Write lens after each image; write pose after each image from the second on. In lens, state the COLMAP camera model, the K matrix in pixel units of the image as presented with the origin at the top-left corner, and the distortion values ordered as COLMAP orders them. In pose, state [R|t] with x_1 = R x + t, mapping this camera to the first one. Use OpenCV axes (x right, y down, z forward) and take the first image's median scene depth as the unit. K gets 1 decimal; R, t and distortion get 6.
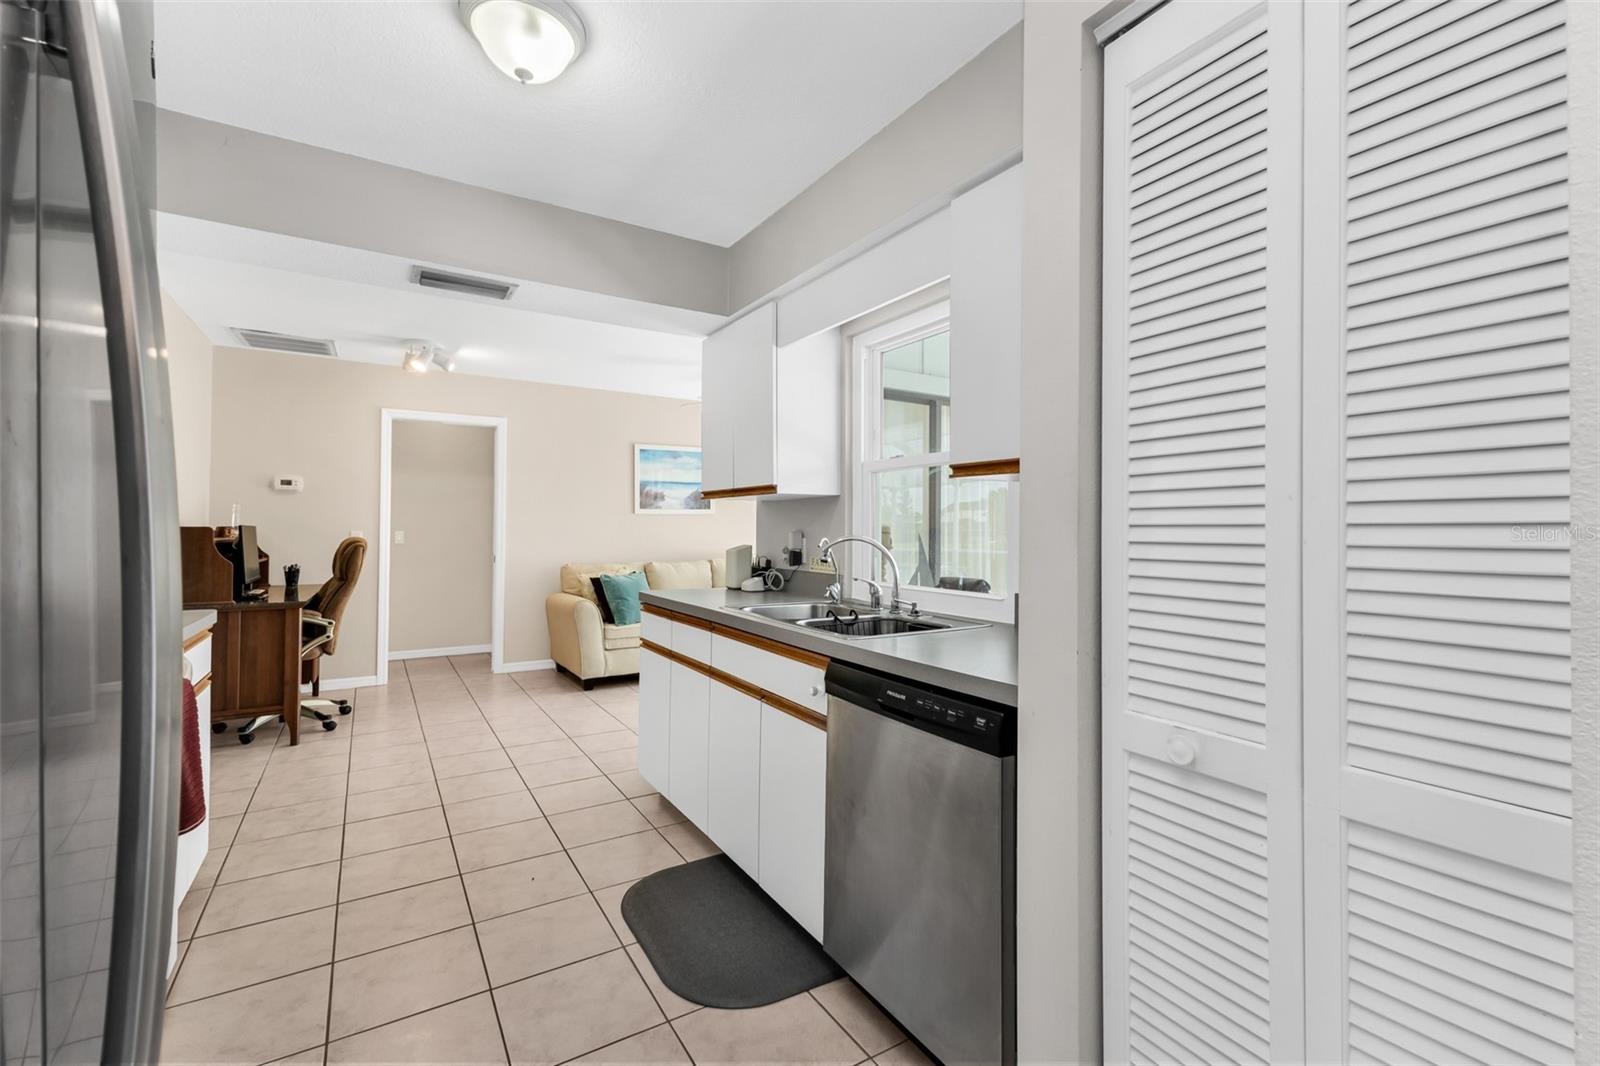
lens RADIAL K [[711.1, 0, 831.2], [0, 711.1, 523.4], [0, 0, 1]] dist [0.002696, 0.000108]
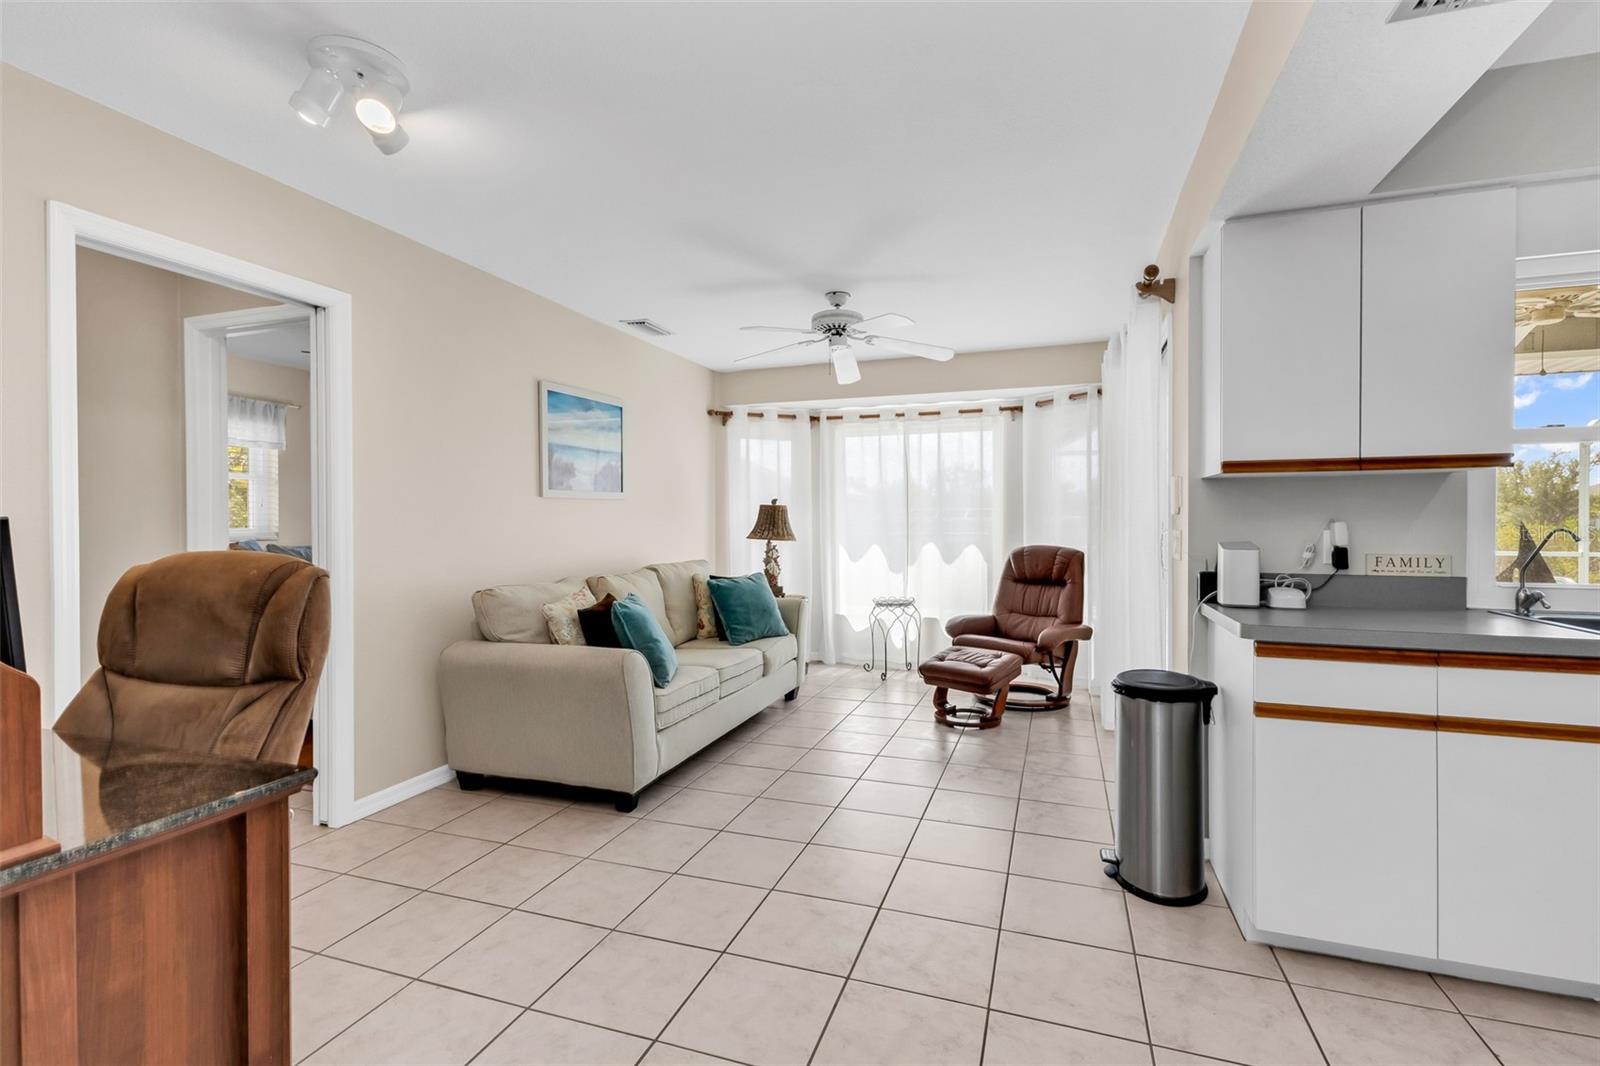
lens RADIAL K [[703.5, 0, 829.5], [0, 703.5, 532.3], [0, 0, 1]] dist [-0.001327, -0.000309]
pose [[0.784232, -0.017481, 0.620221, -0.786798], [0.002397, 0.999681, 0.025146, 0.003013], [-0.620462, -0.018233, 0.784024, 0.664959]]
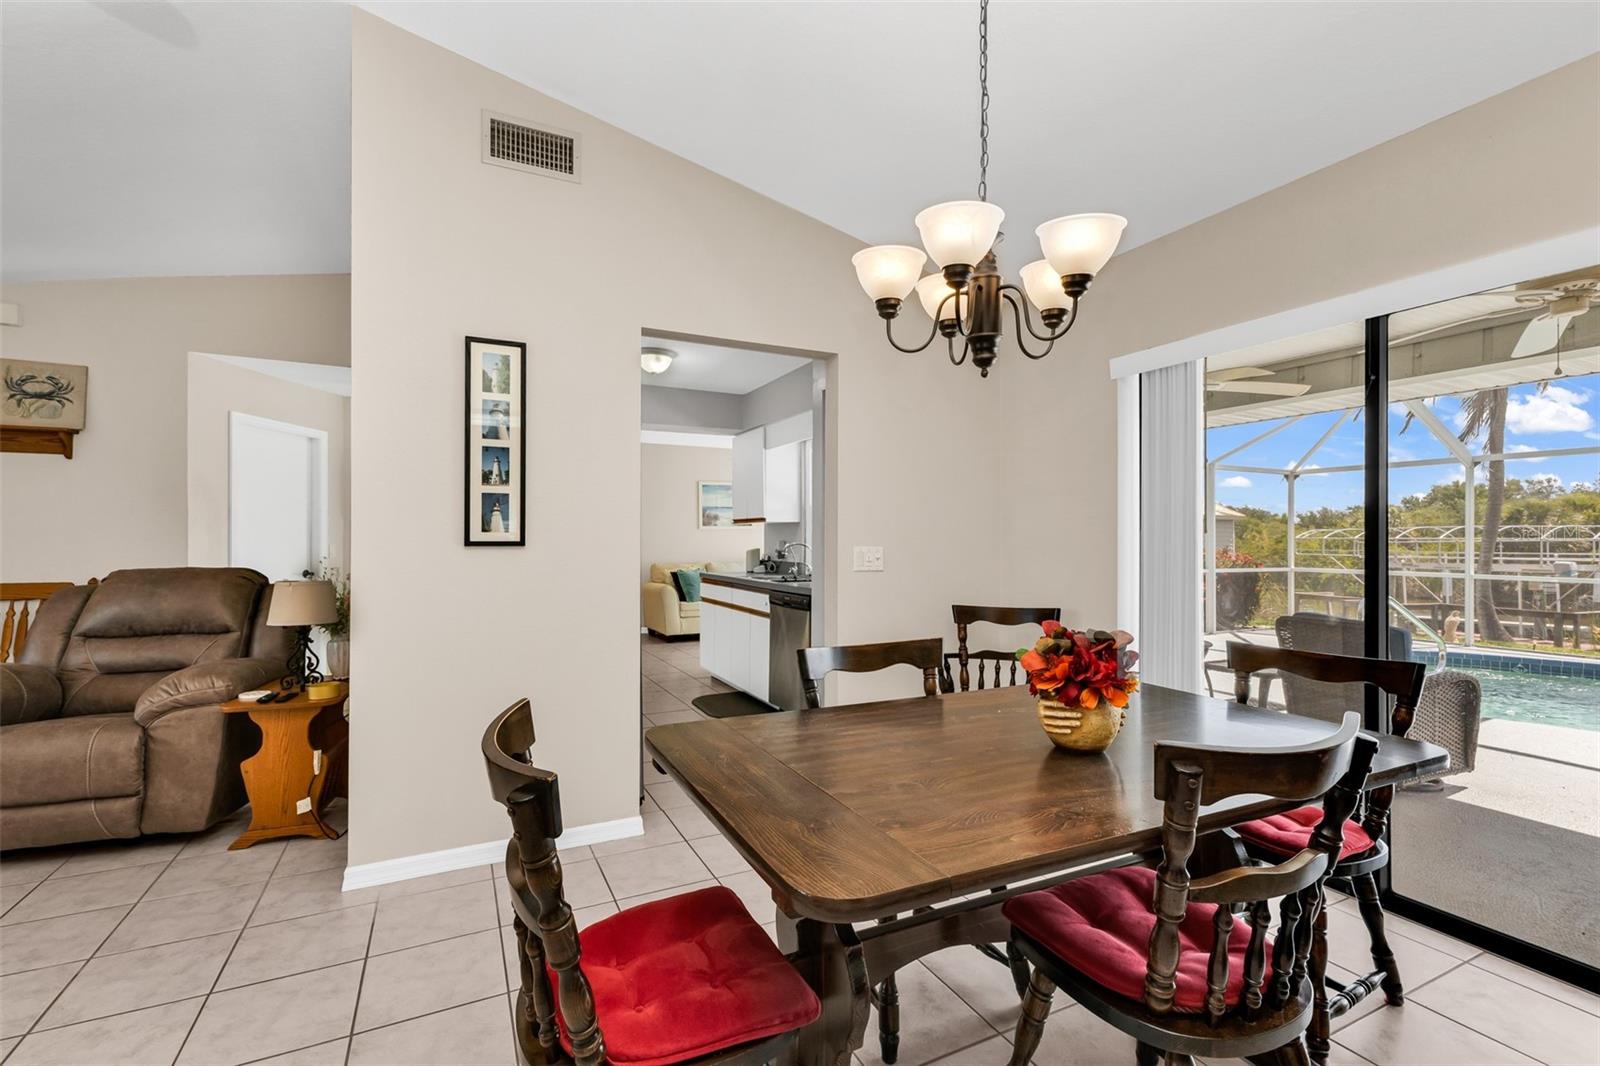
lens RADIAL K [[725.4, 0, 819.9], [0, 725.4, 536.8], [0, 0, 1]] dist [0.003896, 0.000309]
pose [[0.994006, -0.006050, -0.109155, 0.230246], [0.006488, 0.999972, 0.003666, -0.004624], [0.109130, -0.004352, 0.994018, -0.784695]]
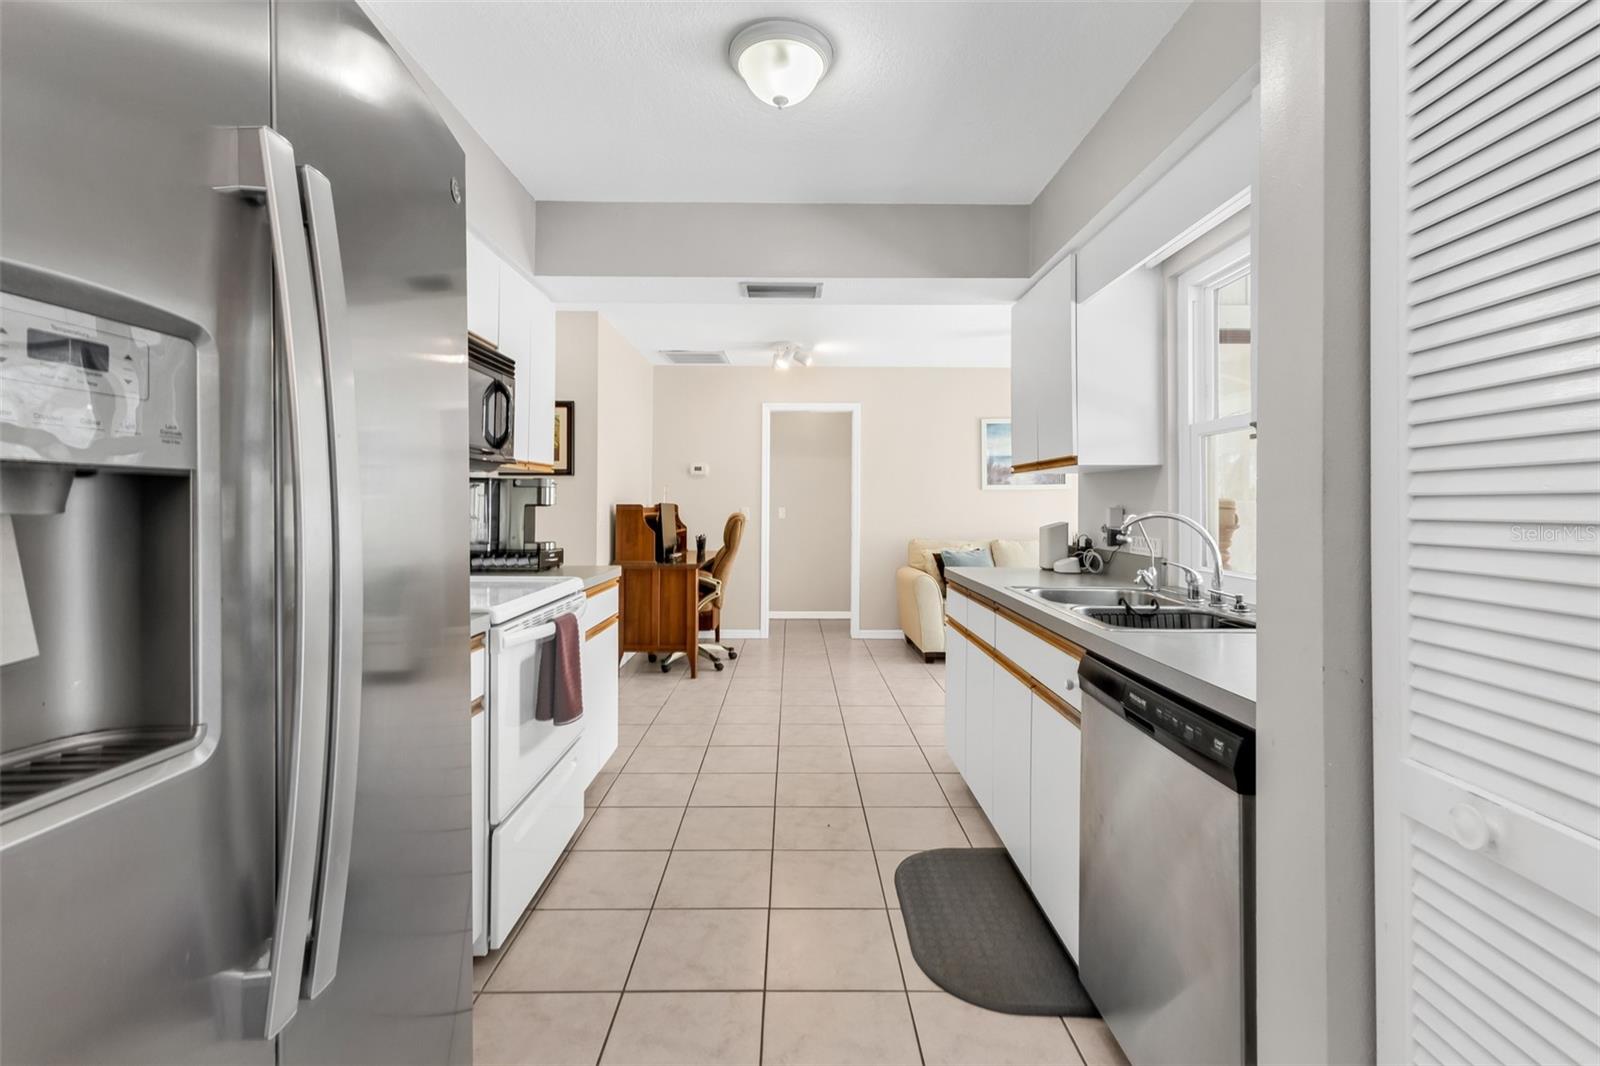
lens RADIAL K [[730.2, 0, 790.0], [0, 730.2, 498.8], [0, 0, 1]] dist [-0.000877, -0.000133]
pose [[0.836948, -0.007234, -0.547235, 0.095657], [0.006174, 0.999974, -0.003777, 0.001452], [0.547248, -0.000217, 0.836970, 0.019976]]
